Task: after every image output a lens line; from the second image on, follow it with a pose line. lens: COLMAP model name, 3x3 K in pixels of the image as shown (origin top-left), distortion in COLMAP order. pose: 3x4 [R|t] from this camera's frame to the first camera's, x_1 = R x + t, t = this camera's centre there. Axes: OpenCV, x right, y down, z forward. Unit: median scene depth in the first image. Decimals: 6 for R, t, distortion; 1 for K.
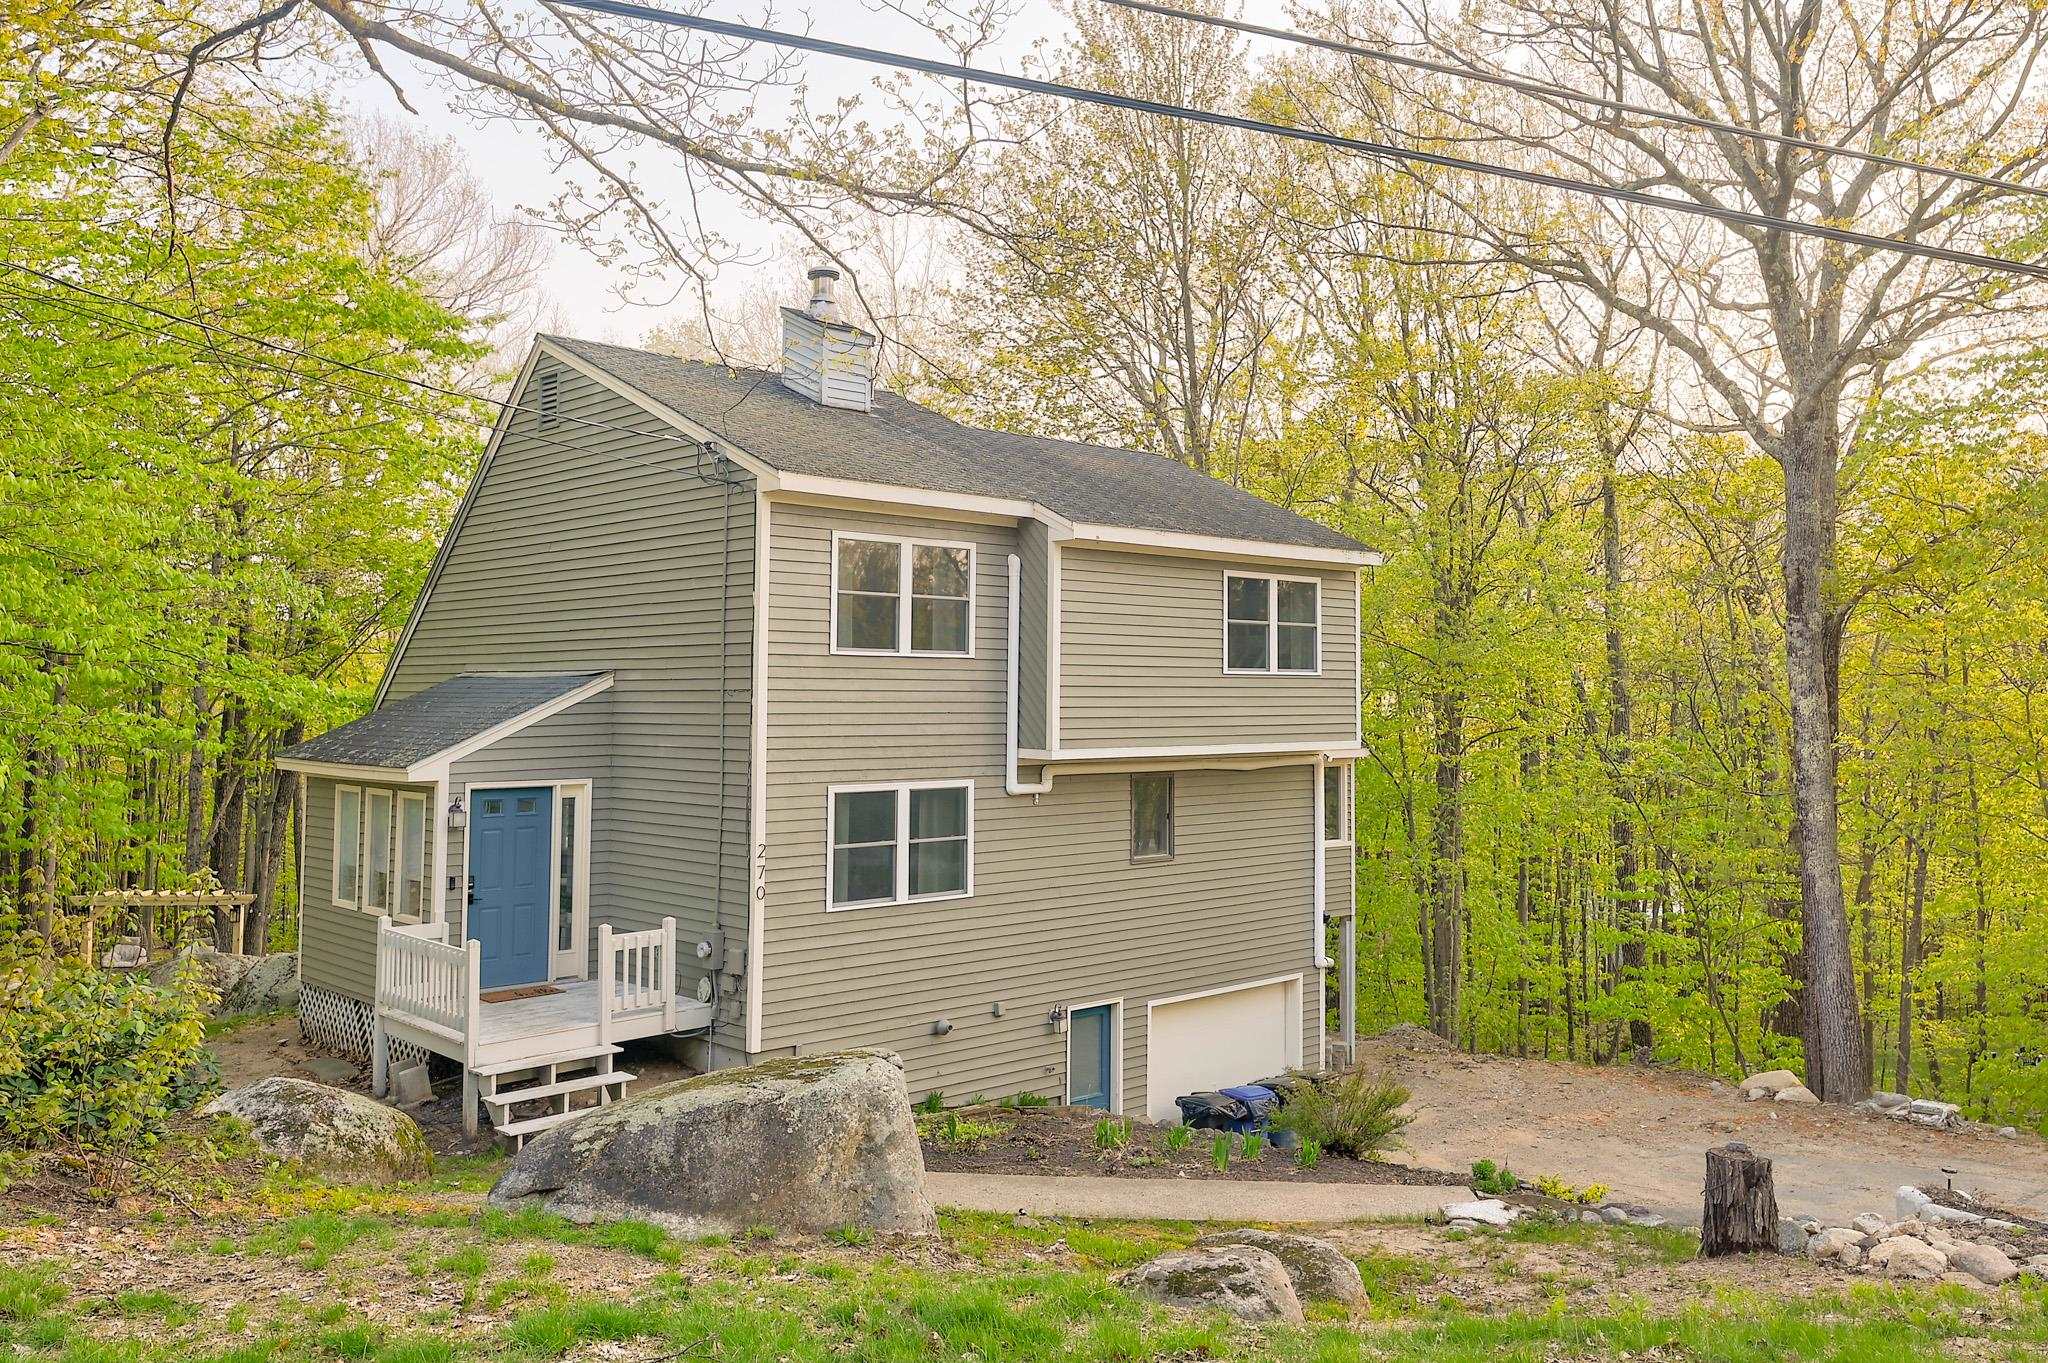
lens RADIAL K [[1663.7, 0, 1024.0], [0, 1663.7, 681.5], [0, 0, 1]] dist [-0.003201, 0.003340]
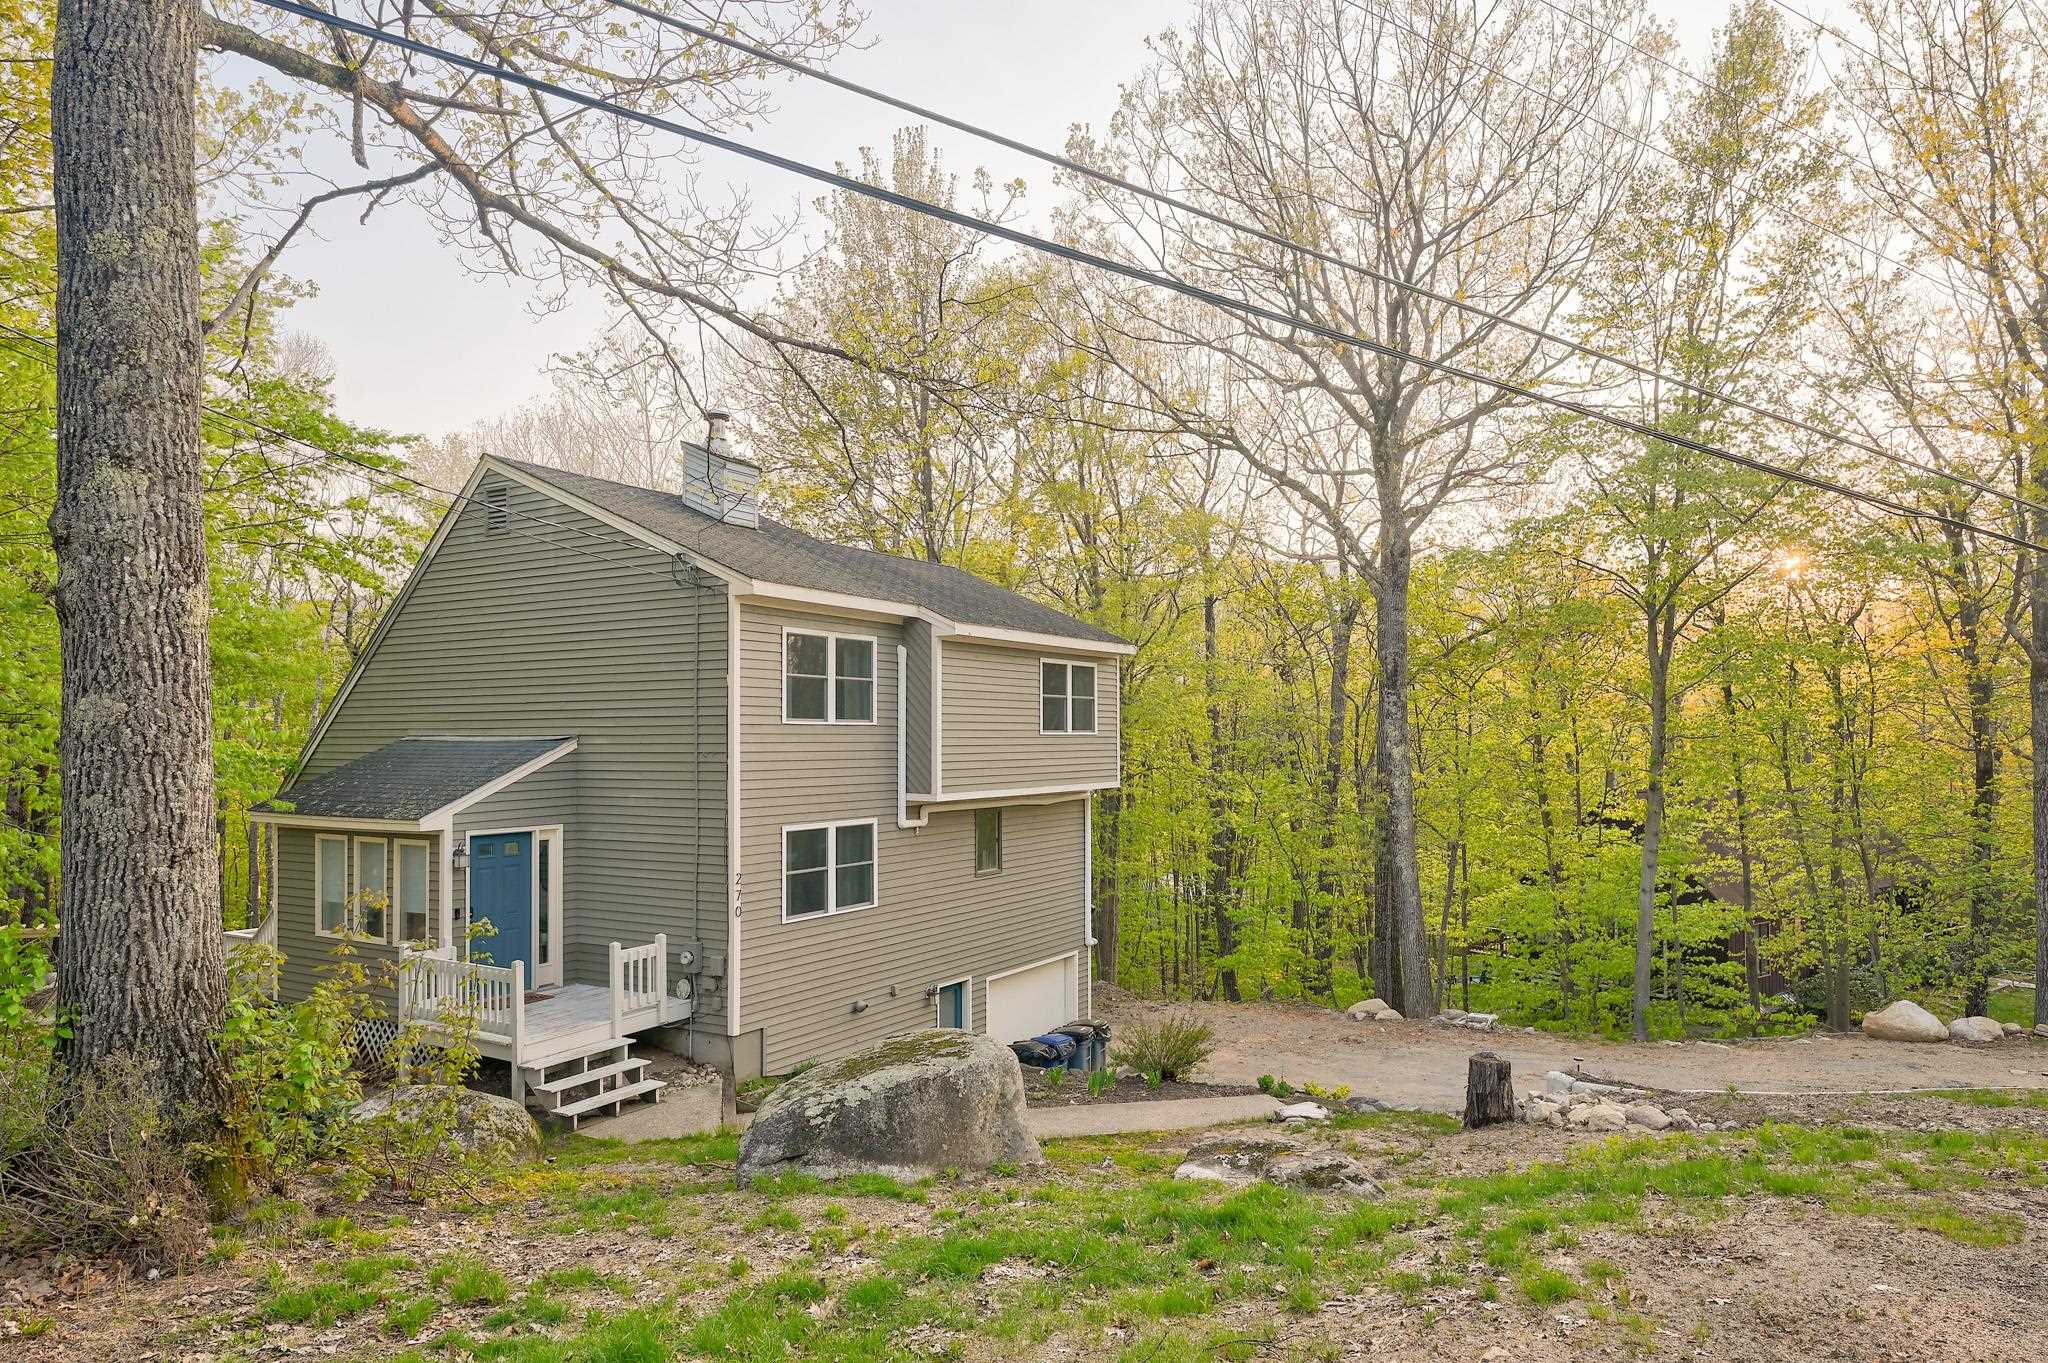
lens RADIAL K [[1257.3, 0, 1023.4], [0, 1257.3, 790.2], [0, 0, 1]] dist [-0.000021, 0.000057]
pose [[0.965937, -0.018000, 0.258149, -0.187511], [0.005299, 0.998745, 0.049811, -0.012378], [-0.258722, -0.046746, 0.964820, 0.016334]]
